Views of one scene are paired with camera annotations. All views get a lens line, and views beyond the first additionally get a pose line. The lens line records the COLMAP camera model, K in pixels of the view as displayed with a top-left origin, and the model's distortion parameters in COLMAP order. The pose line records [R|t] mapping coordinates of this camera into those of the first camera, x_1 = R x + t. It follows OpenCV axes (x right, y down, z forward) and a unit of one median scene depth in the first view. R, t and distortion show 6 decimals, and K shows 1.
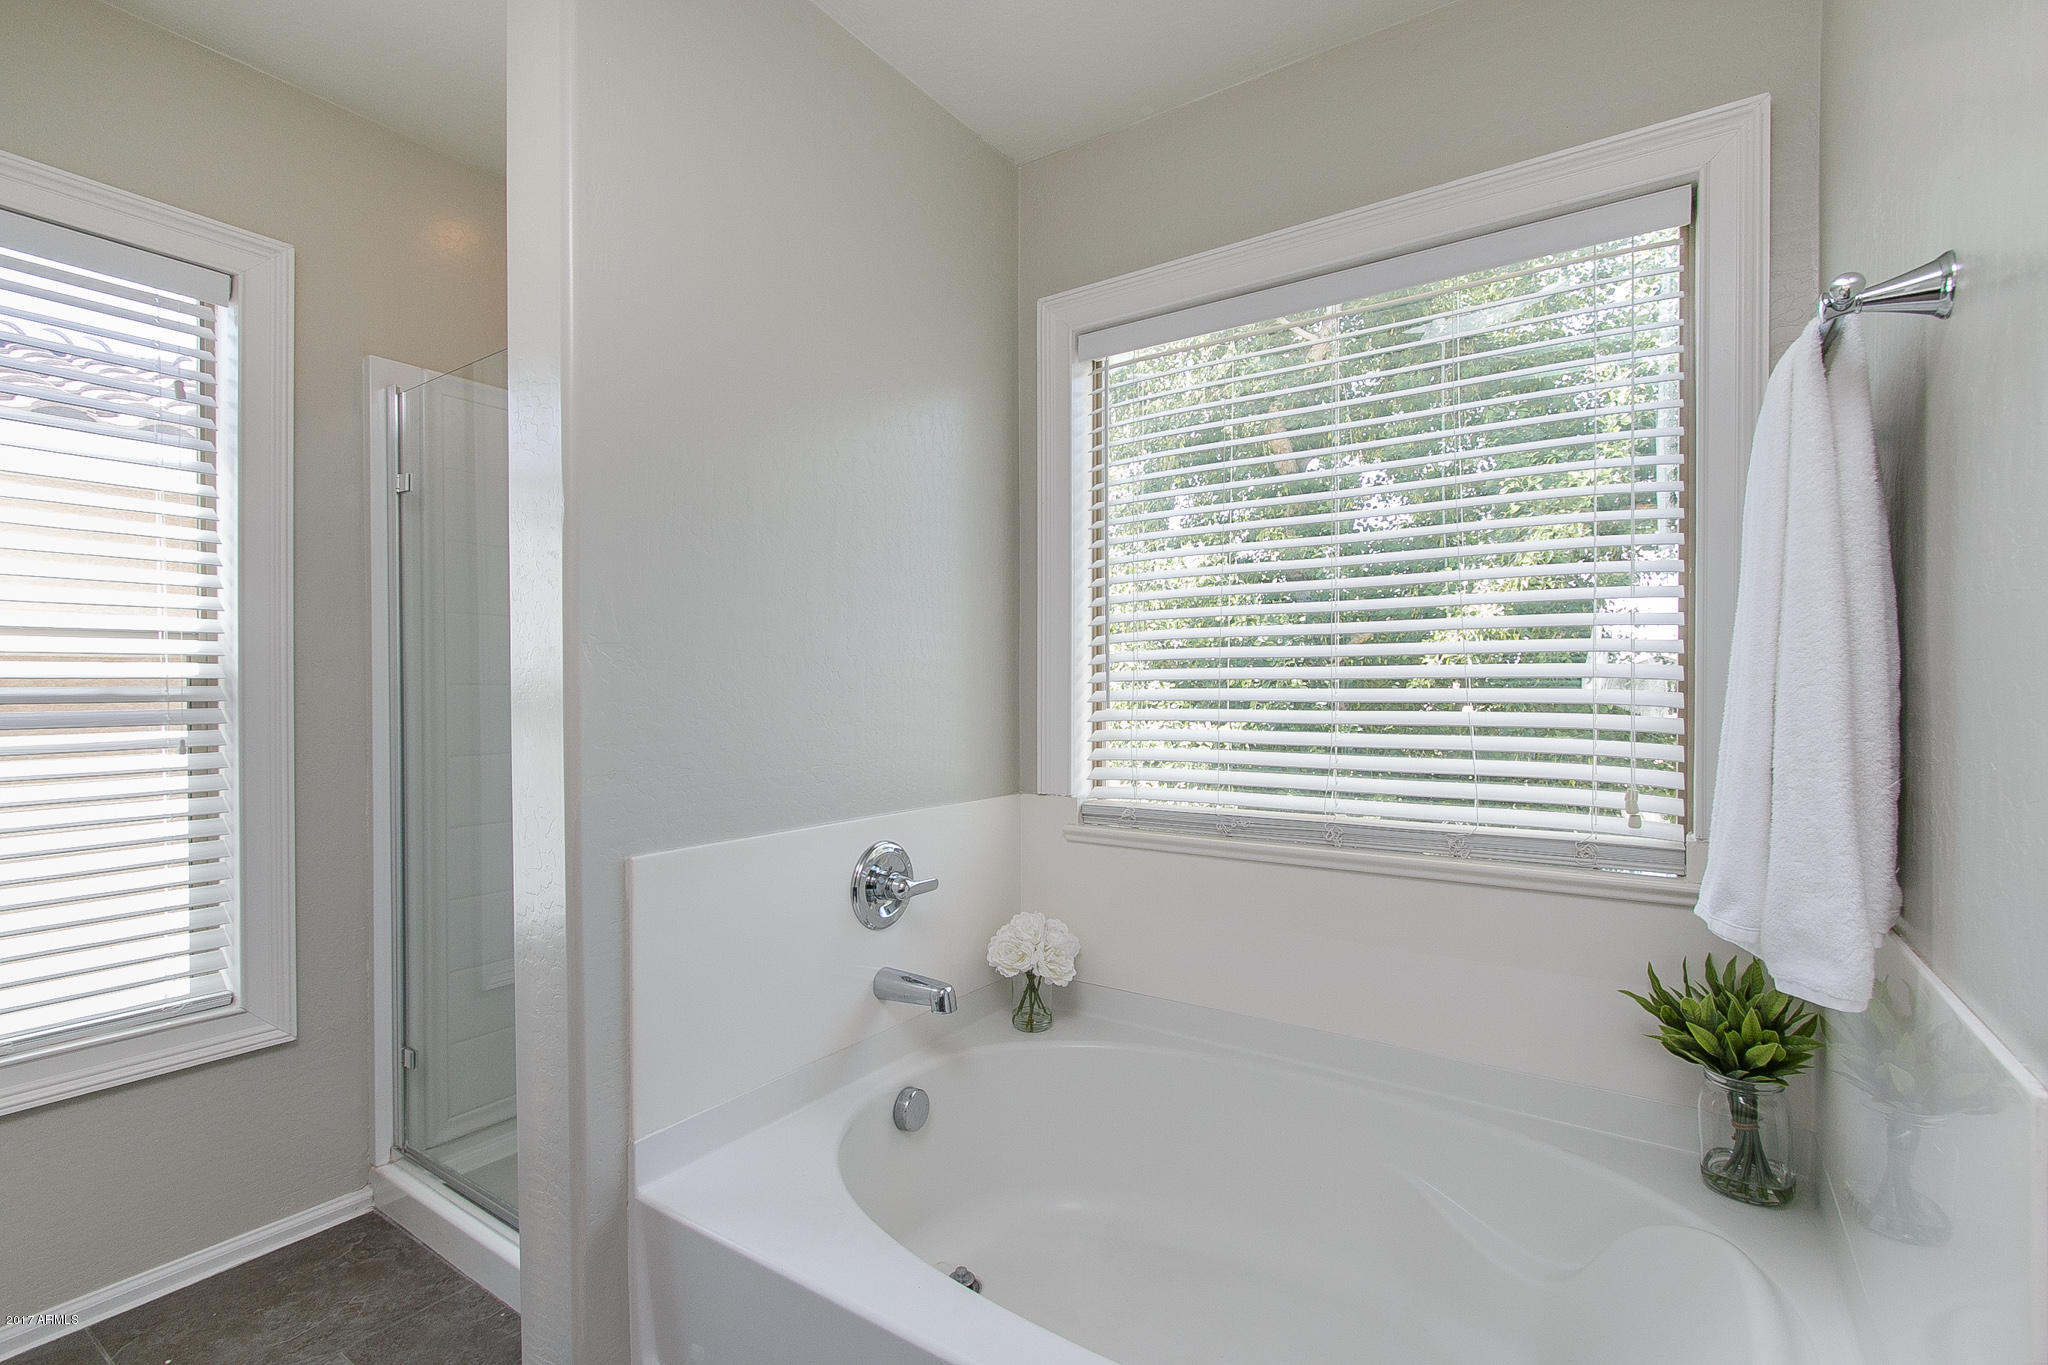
lens RADIAL K [[933.4, 0, 1022.3], [0, 933.4, 680.9], [0, 0, 1]] dist [0.003864, -0.000772]
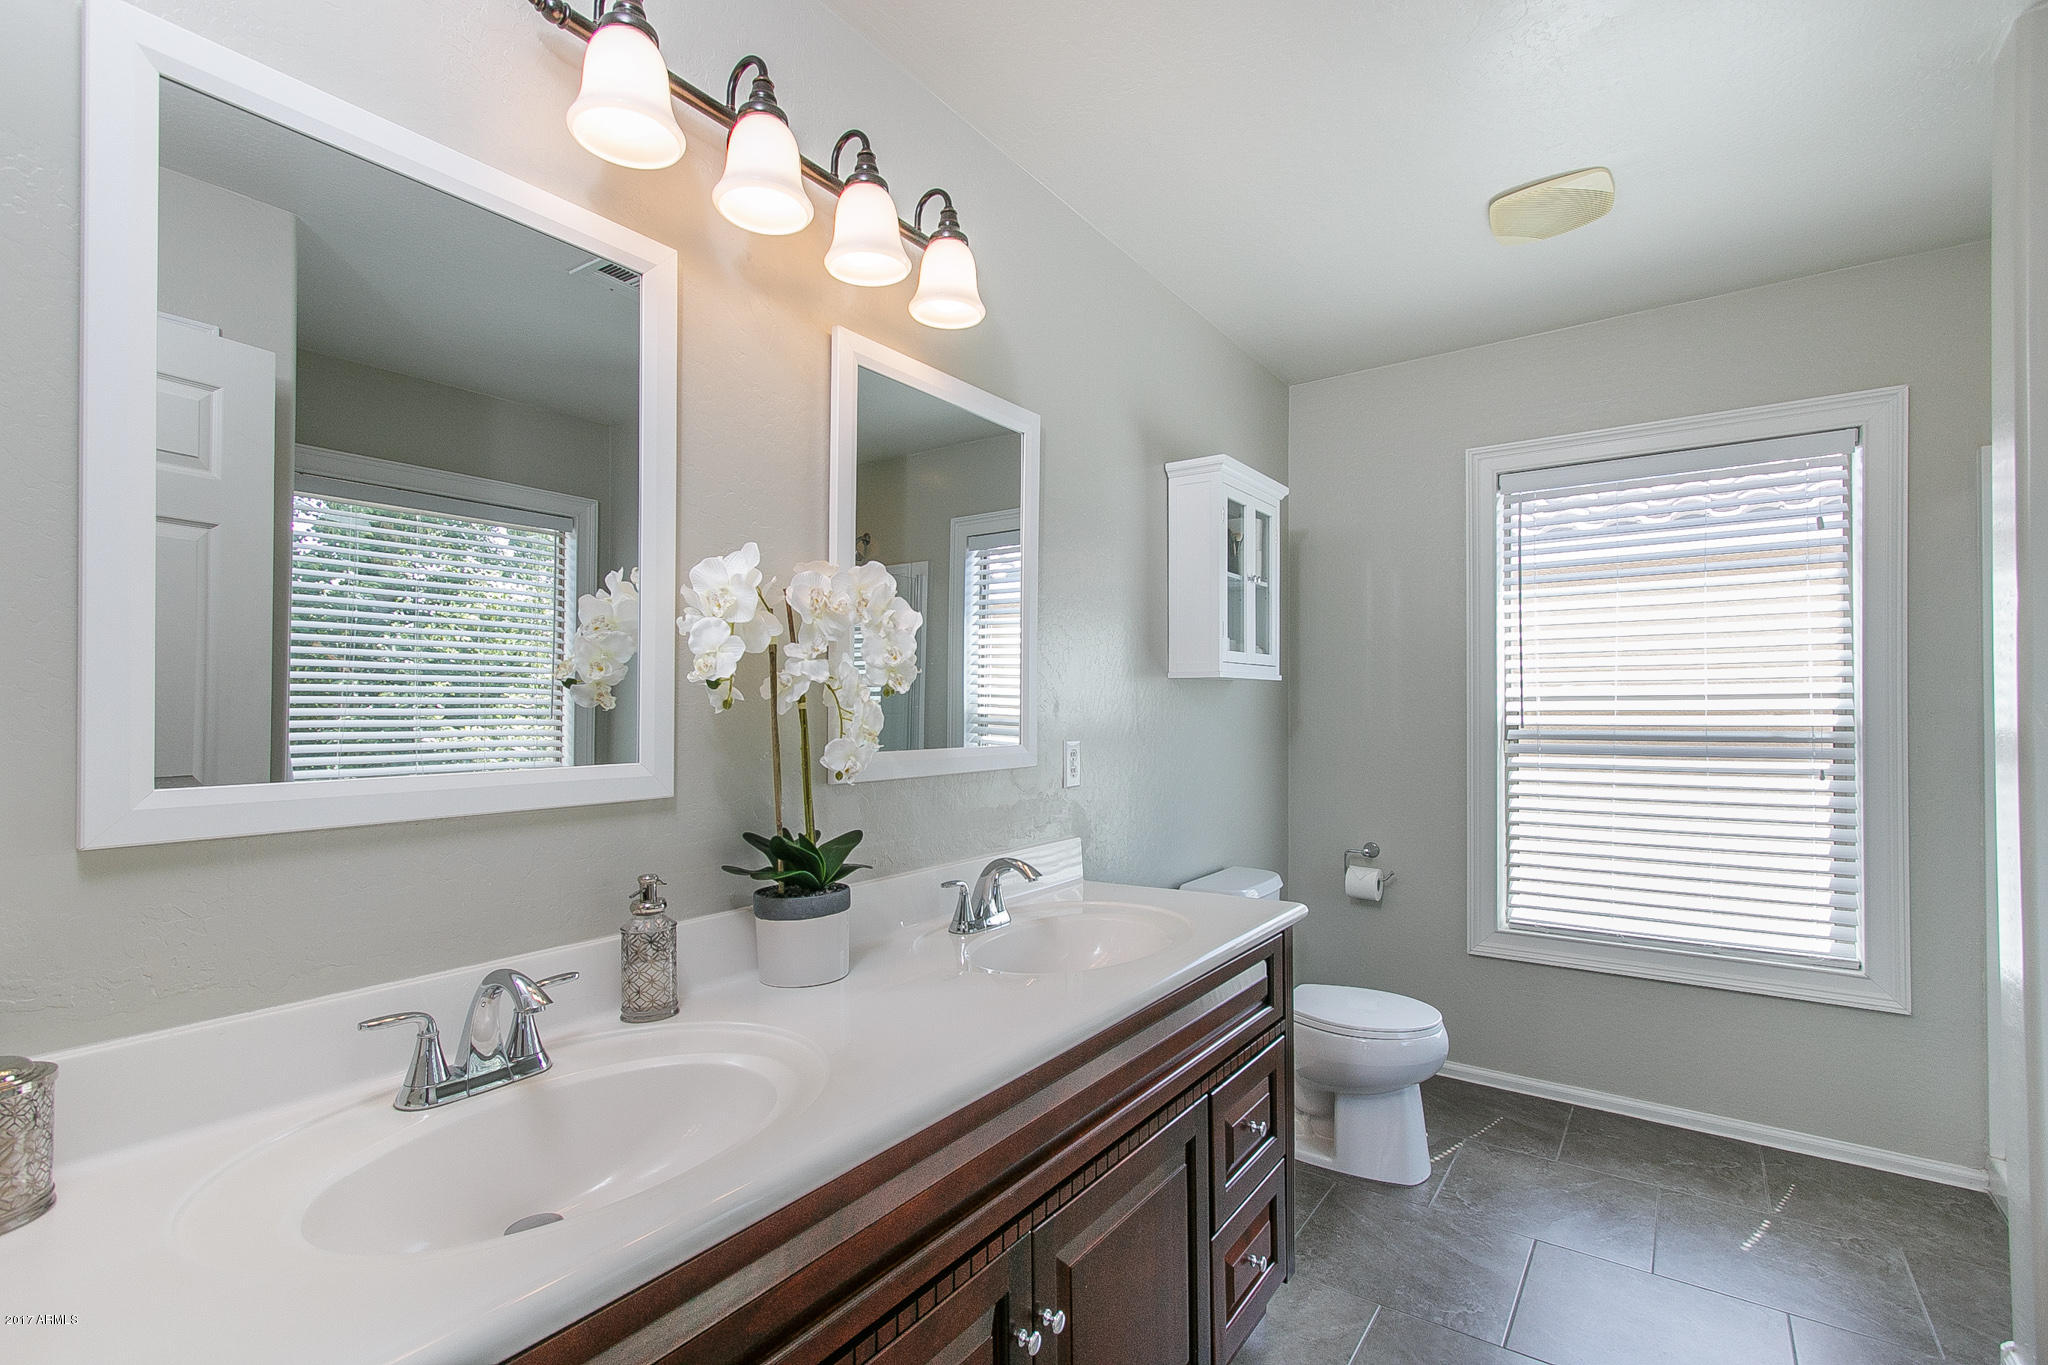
lens RADIAL K [[933.4, 0, 1020.7], [0, 933.4, 696.3], [0, 0, 1]] dist [0.003864, -0.000772]
pose [[-0.038193, -0.020341, -0.999063, 0.542457], [-0.011502, 0.999736, -0.019915, -0.005632], [0.999204, 0.010731, -0.038416, -0.151997]]
